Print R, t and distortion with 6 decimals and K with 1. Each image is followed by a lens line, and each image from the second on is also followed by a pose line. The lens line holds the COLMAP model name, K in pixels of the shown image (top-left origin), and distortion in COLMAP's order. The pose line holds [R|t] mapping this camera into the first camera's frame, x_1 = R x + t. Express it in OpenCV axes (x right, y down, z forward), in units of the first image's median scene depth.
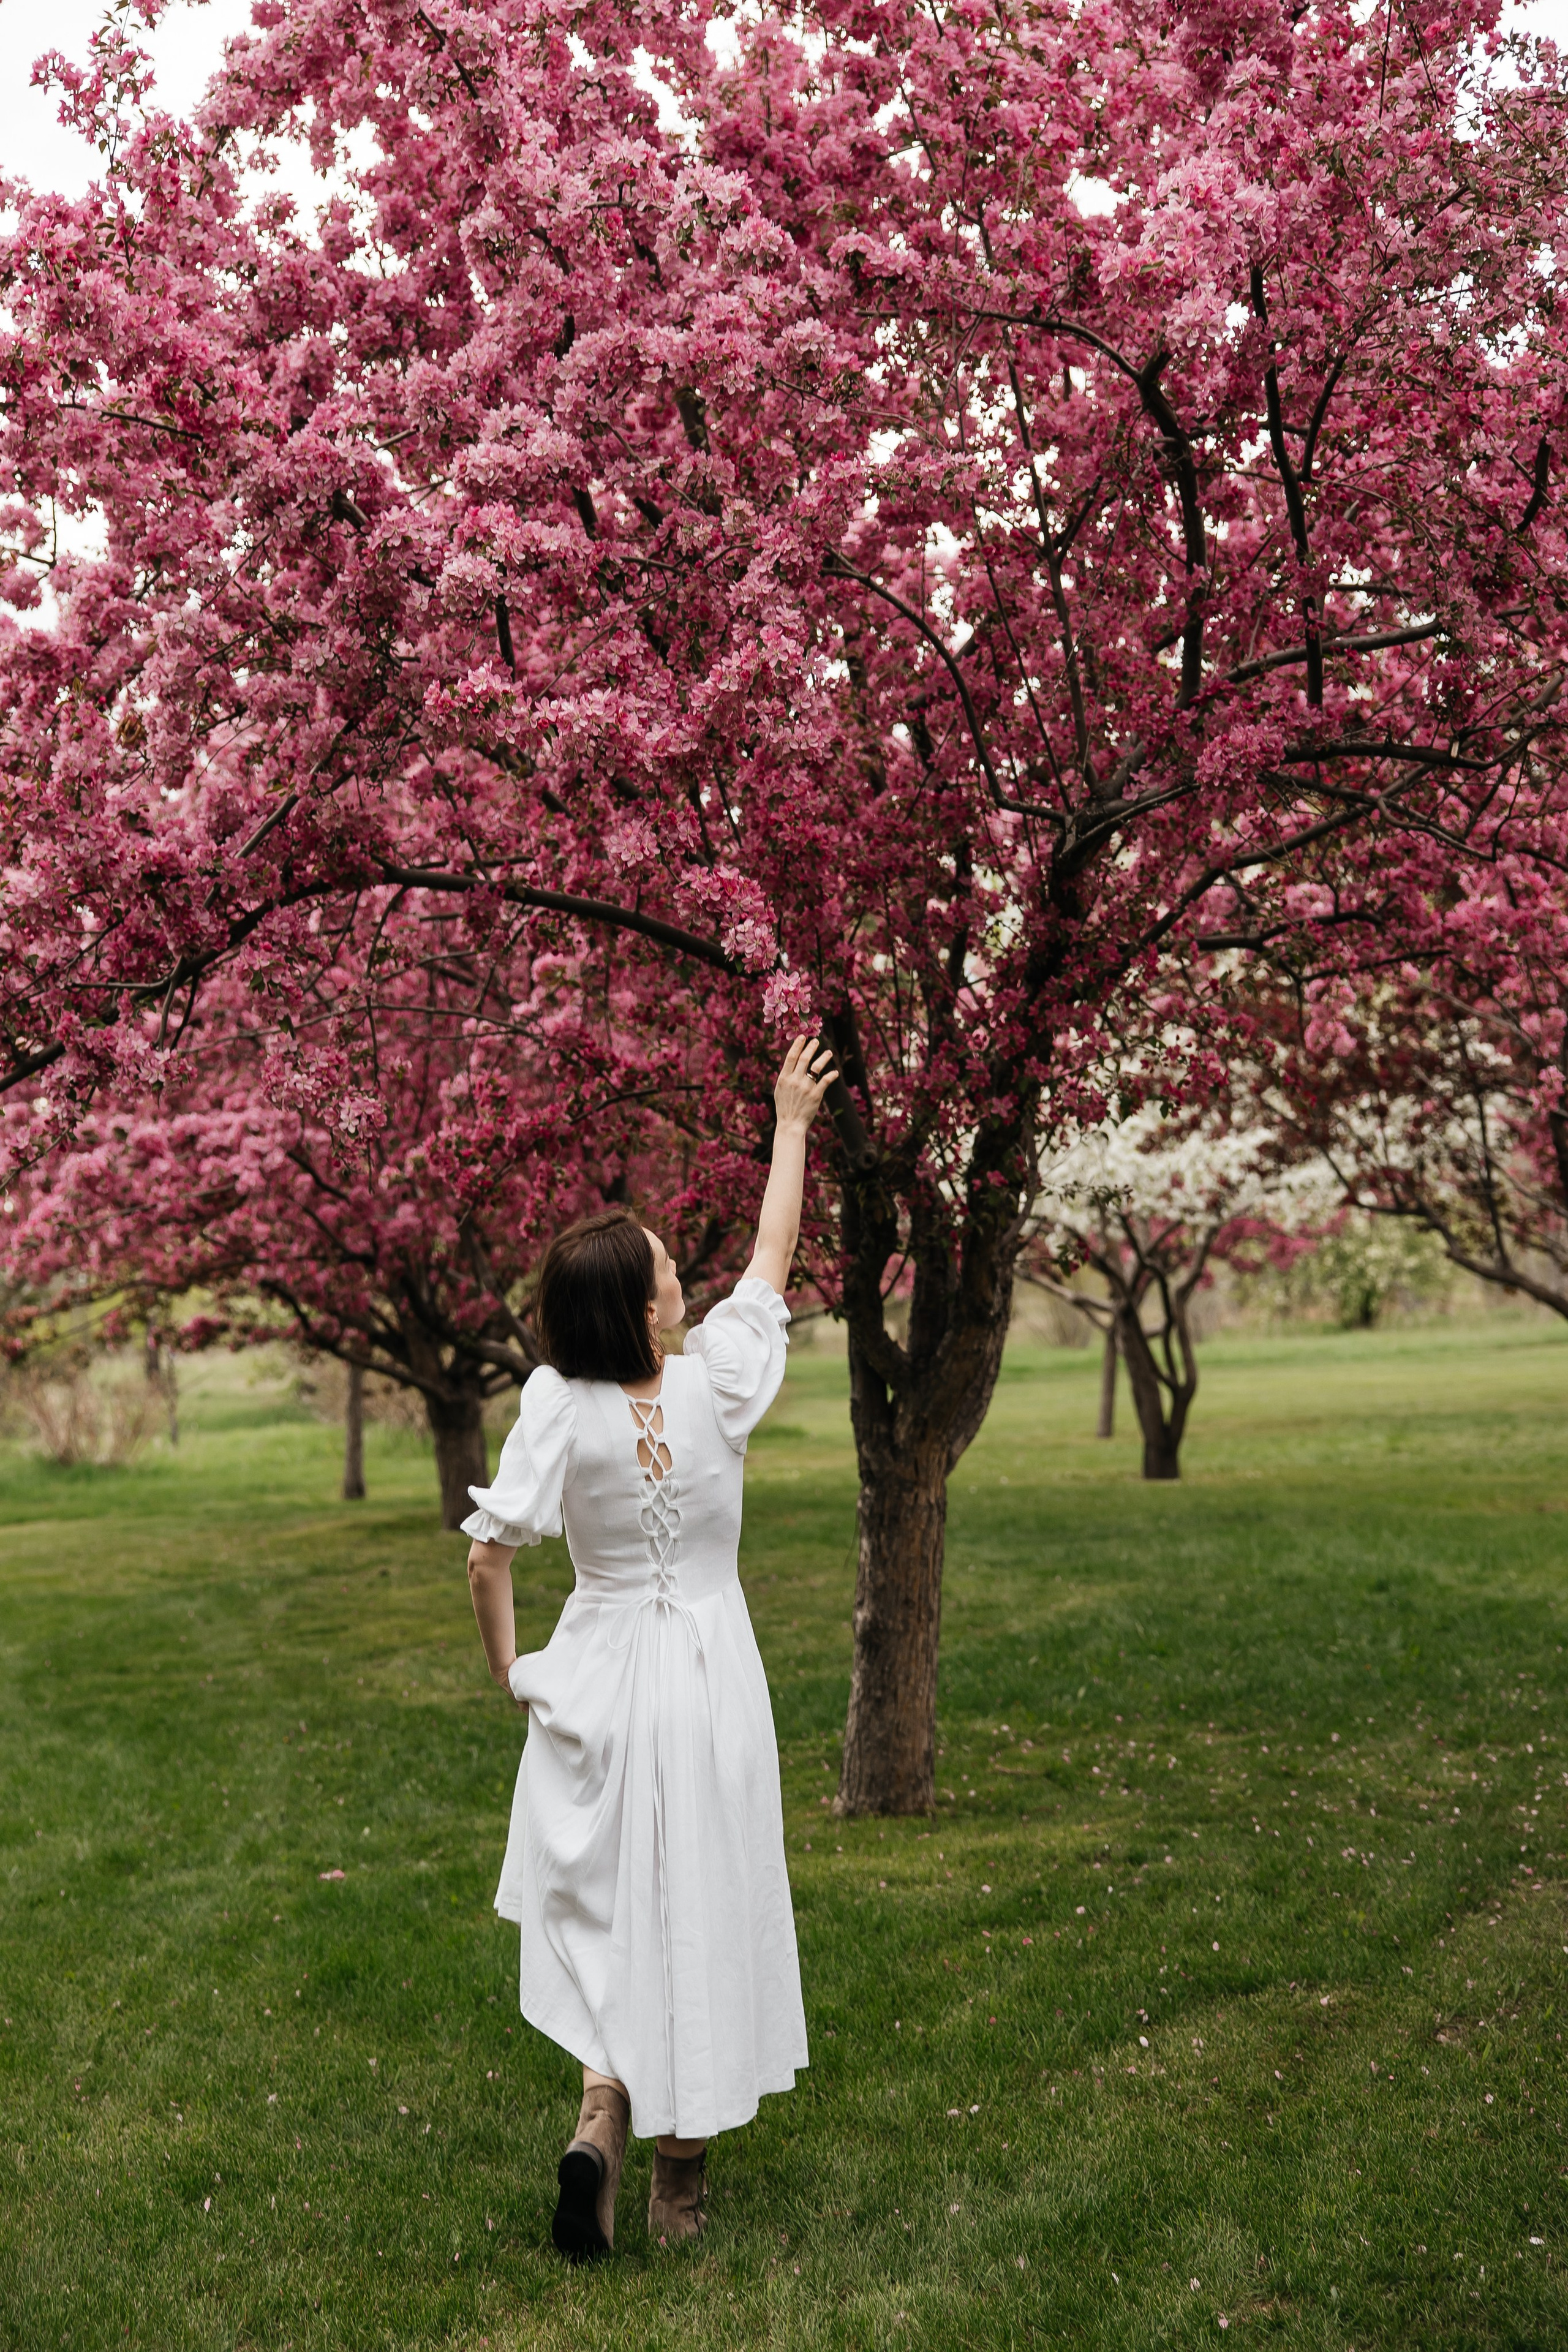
lens RADIAL K [[3063.0, 0, 788.6], [0, 3063.0, 1184.8], [0, 0, 1]] dist [-0.036089, 0.000000]
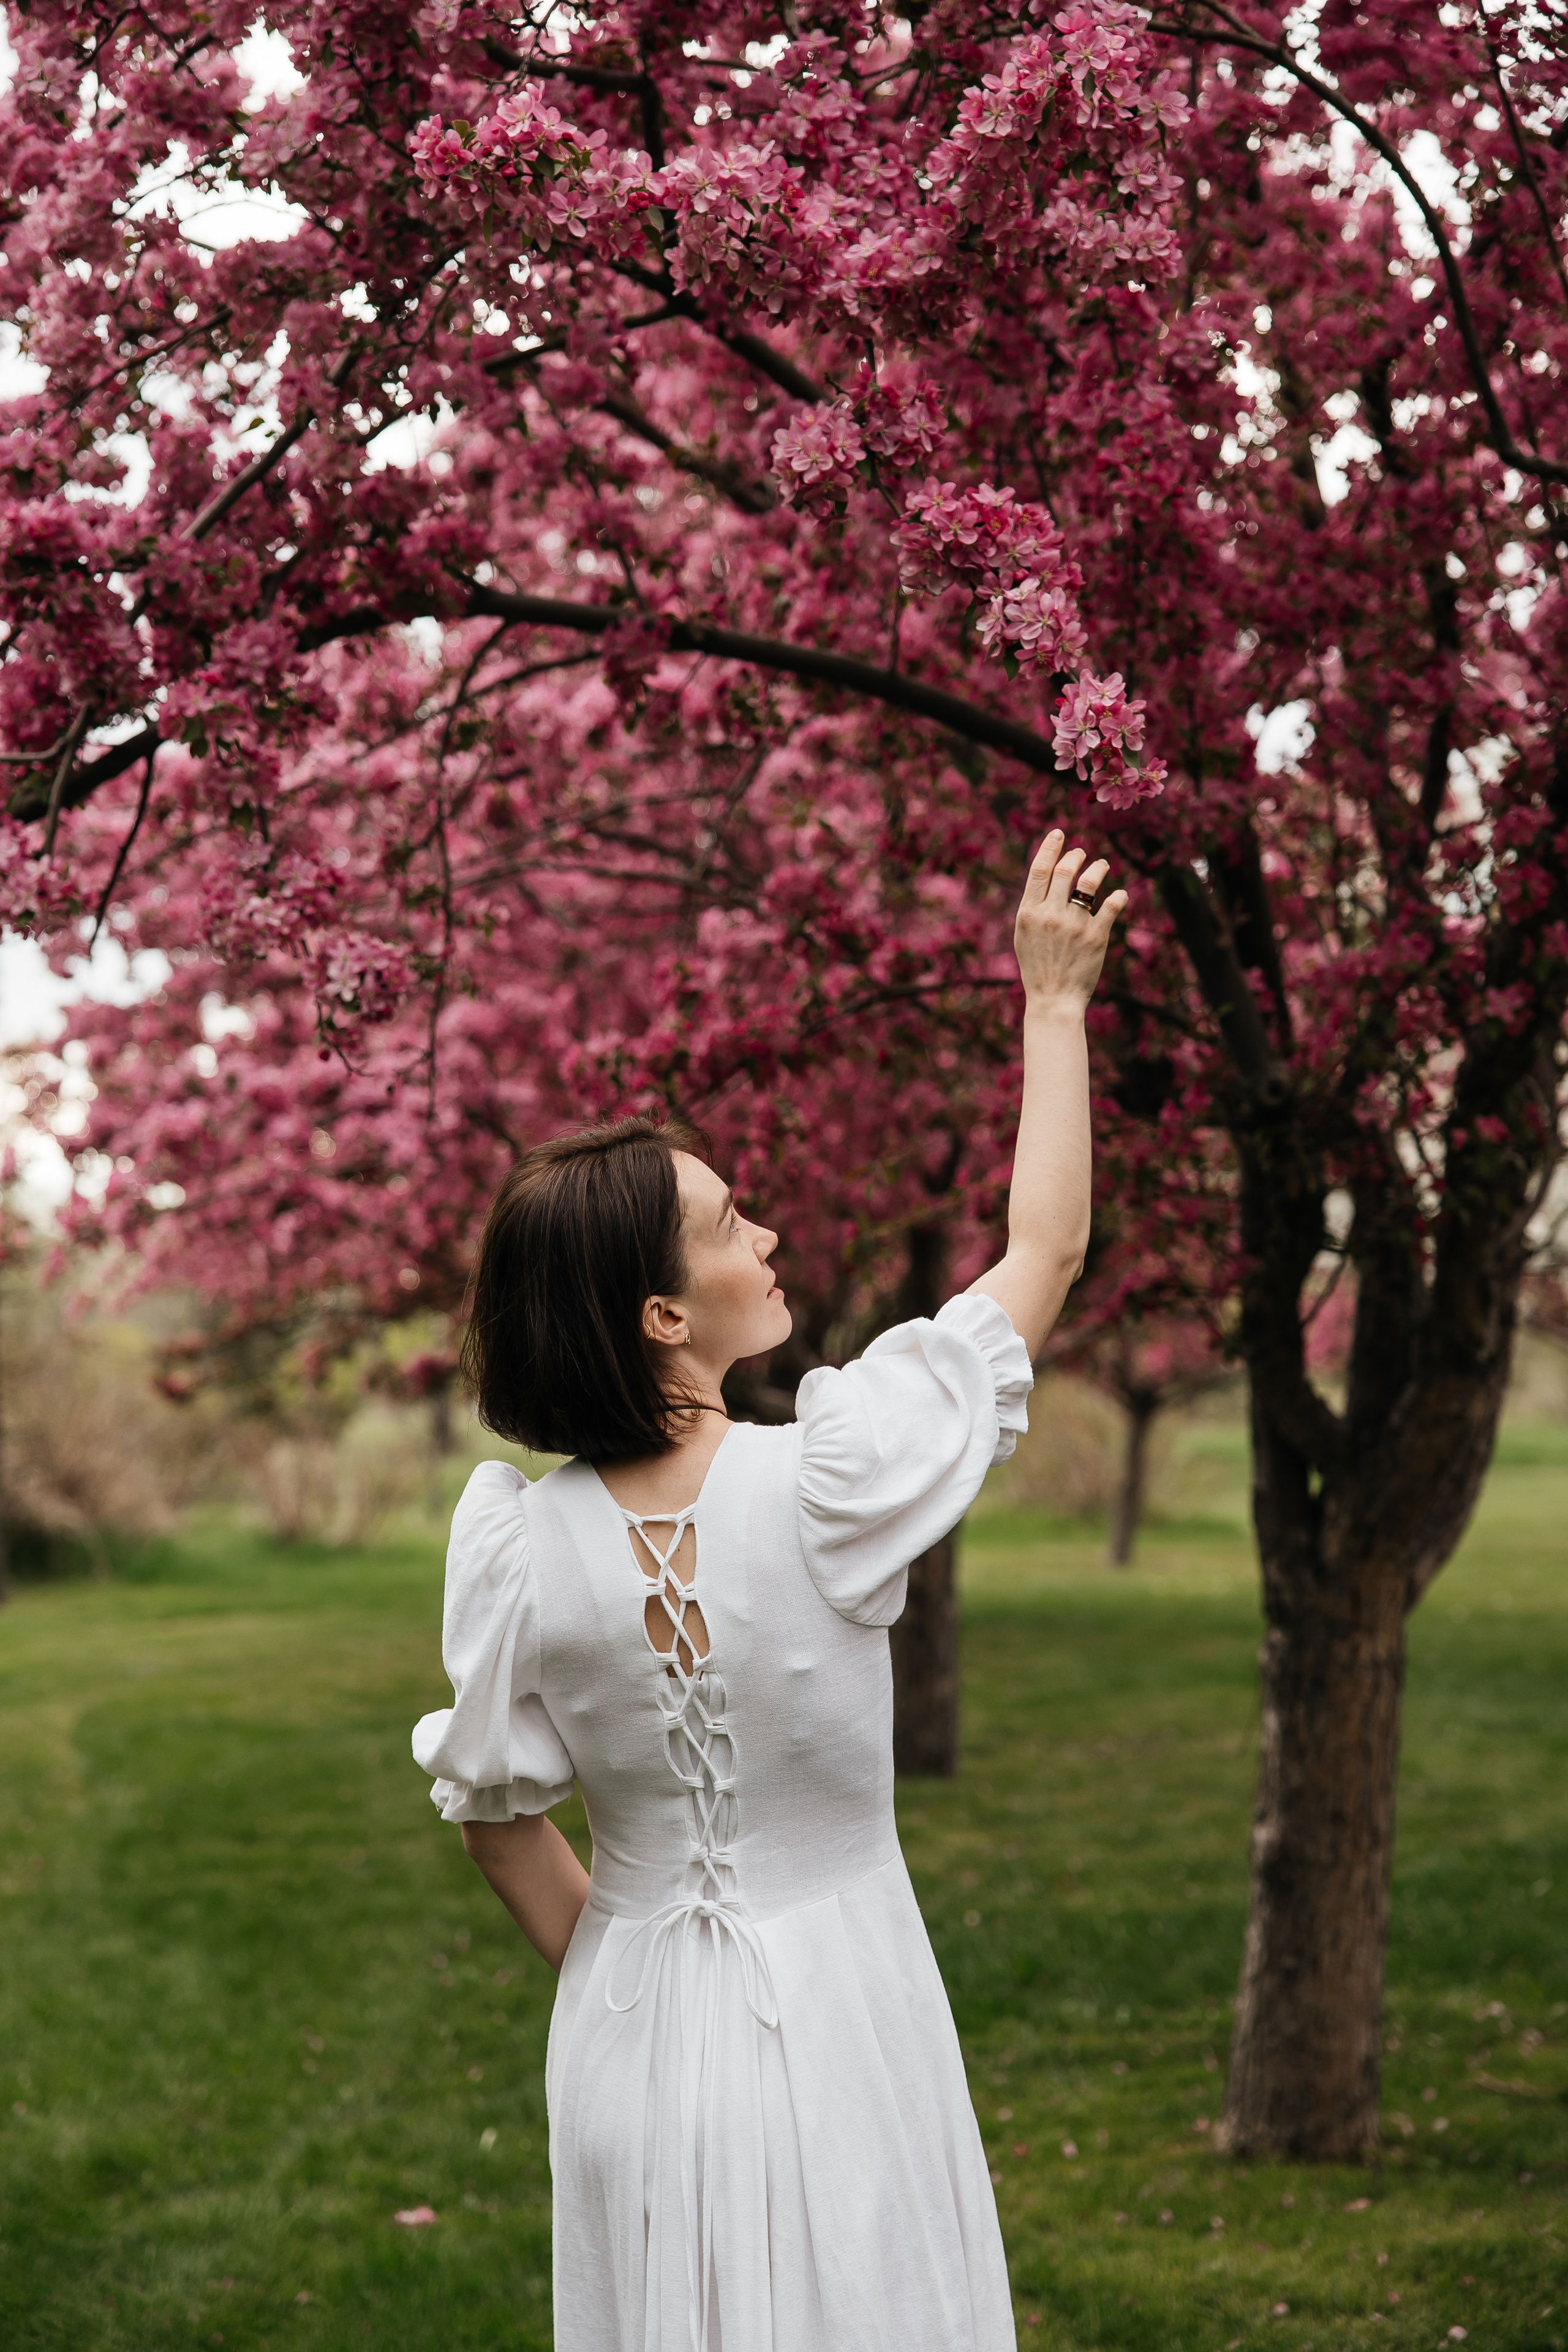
lens RADIAL K [[3770.2, 0, 763.5], [0, 3770.2, 1166.4], [0, 0, 1]] dist [0.002908, 0.000000]
pose [[0.992418, 0.015121, -0.121974, 0.014507], [-0.016575, 0.999803, -0.010913, 0.014527], [0.121785, 0.012852, 0.992473, 0.225424]]
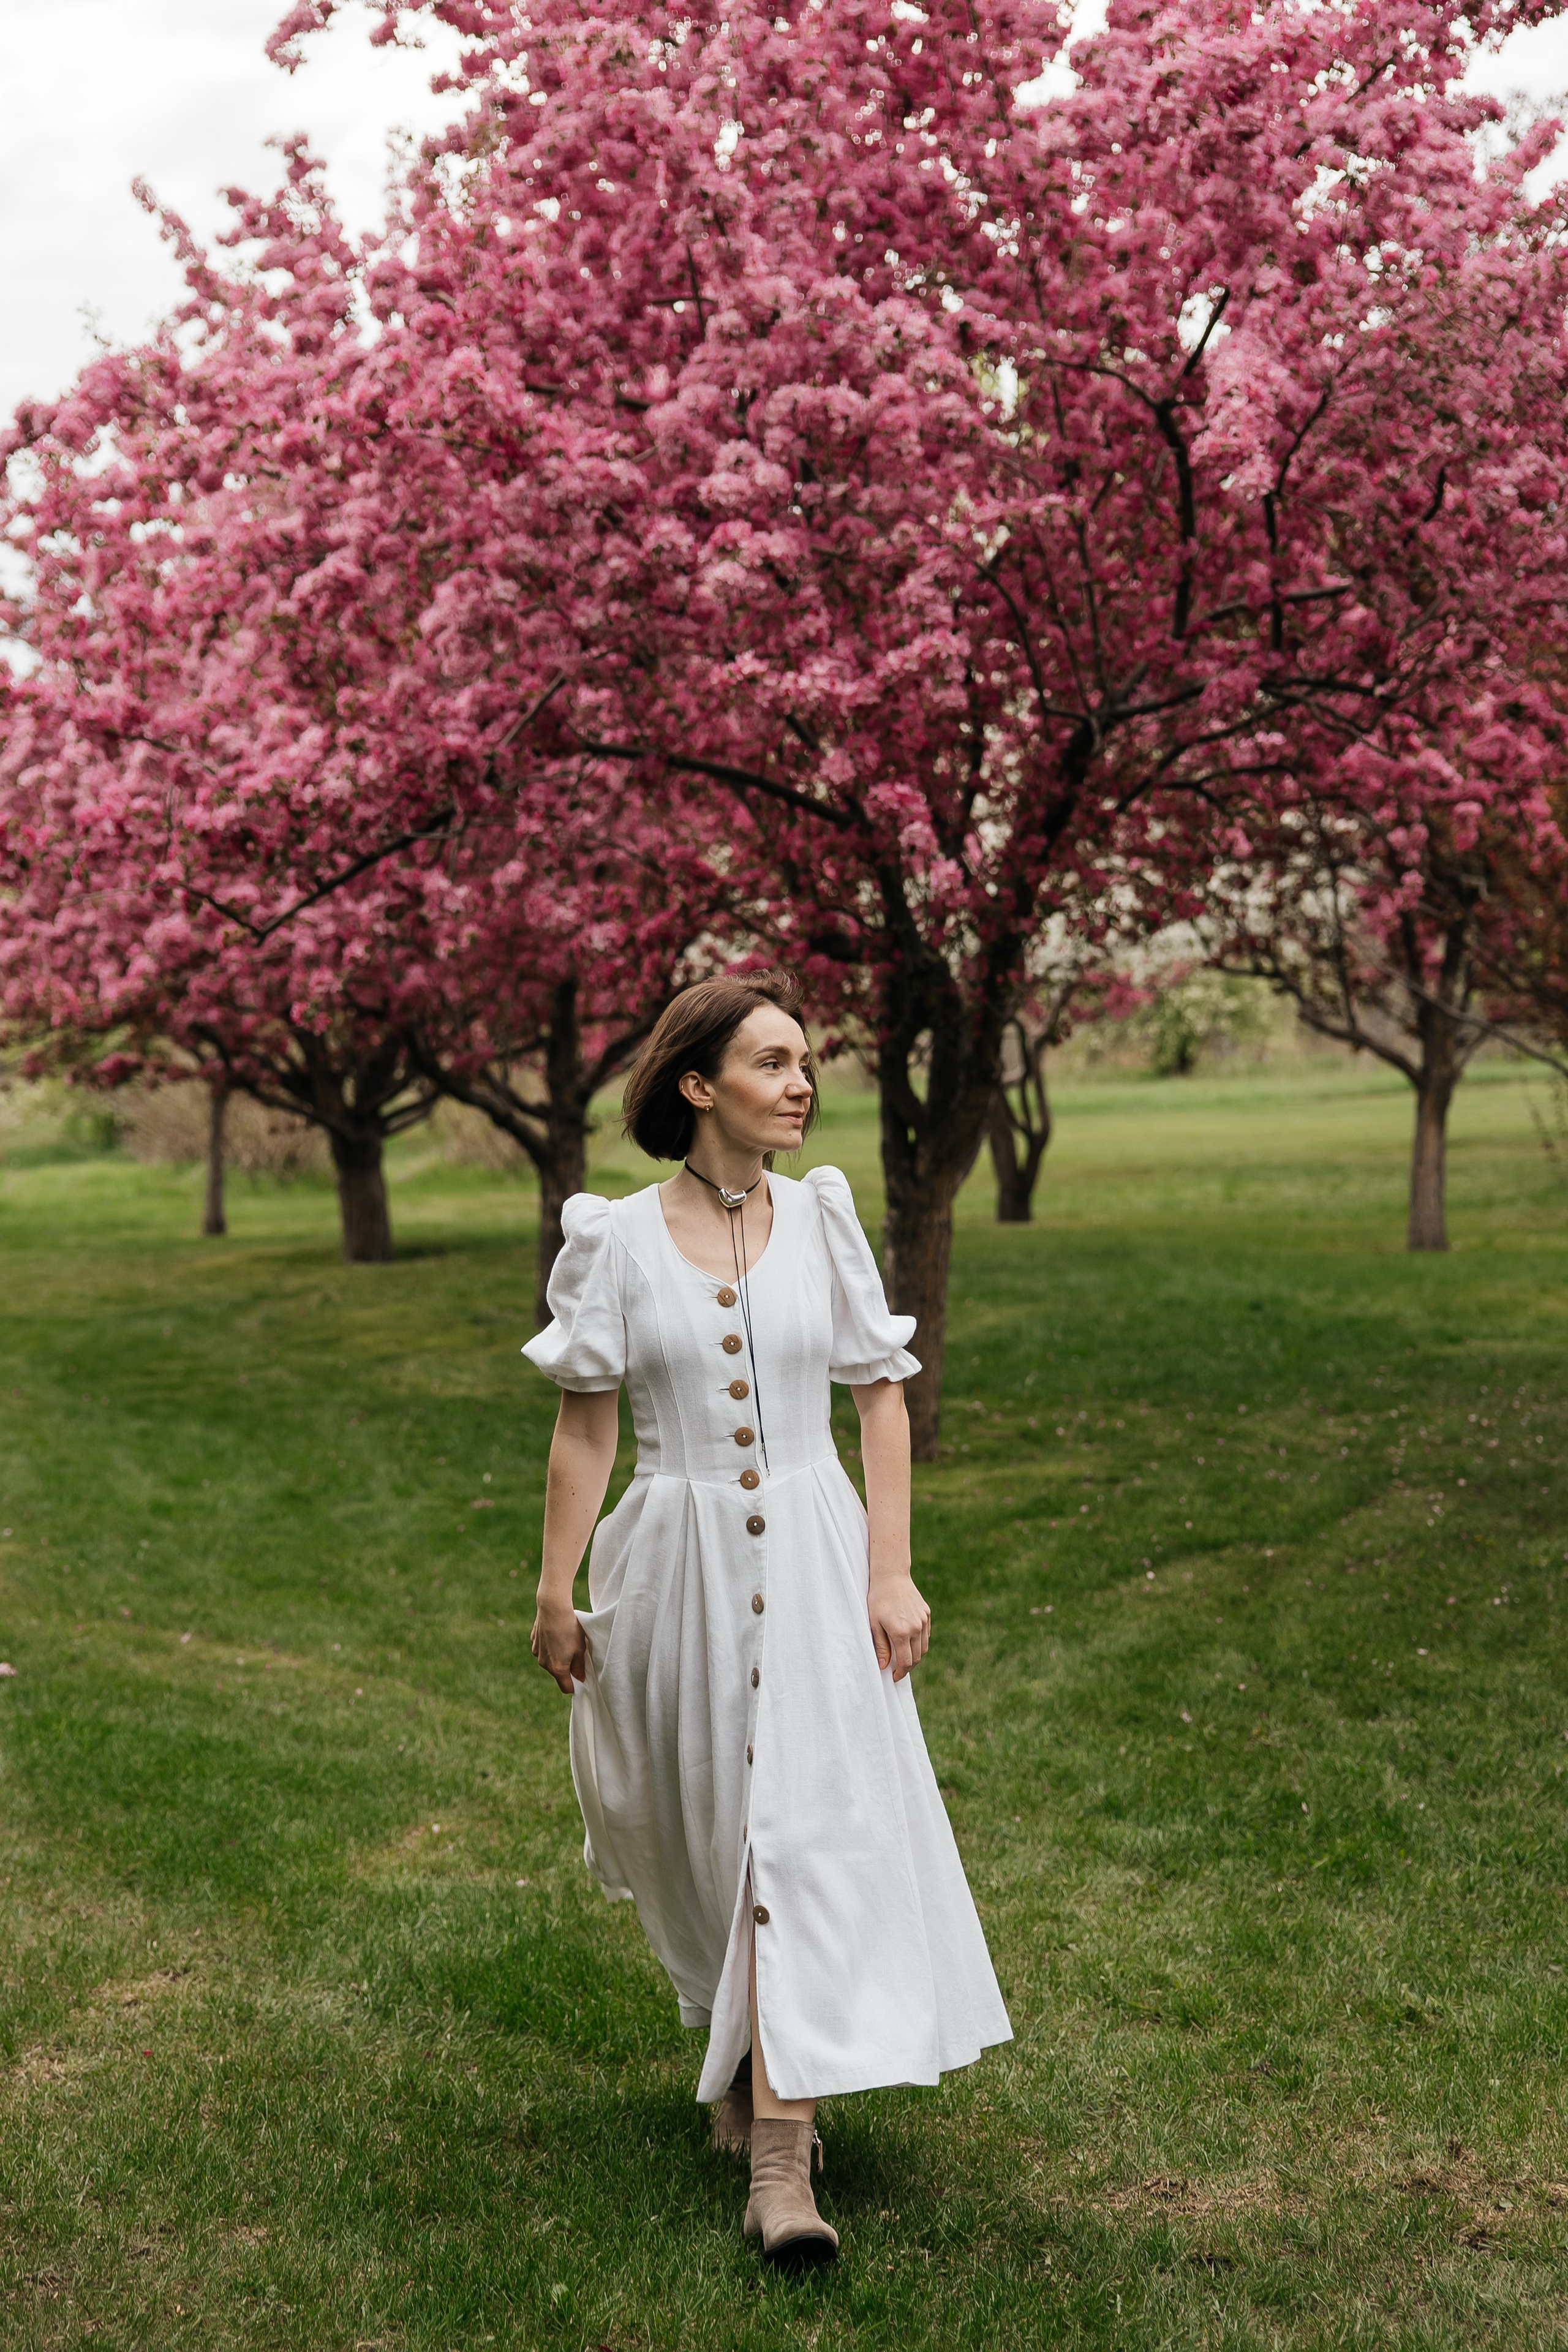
lens RADIAL K [[3355.9, 0, 791.2], [0, 3355.9, 1171.3], [0, 0, 1]] dist [-0.038217, 0.000000]
pose [[0.997153, 0.010431, 0.074683, -0.124511], [-0.016237, 0.996856, 0.077553, -0.026668], [-0.073639, -0.078545, 0.994187, -0.405701]]
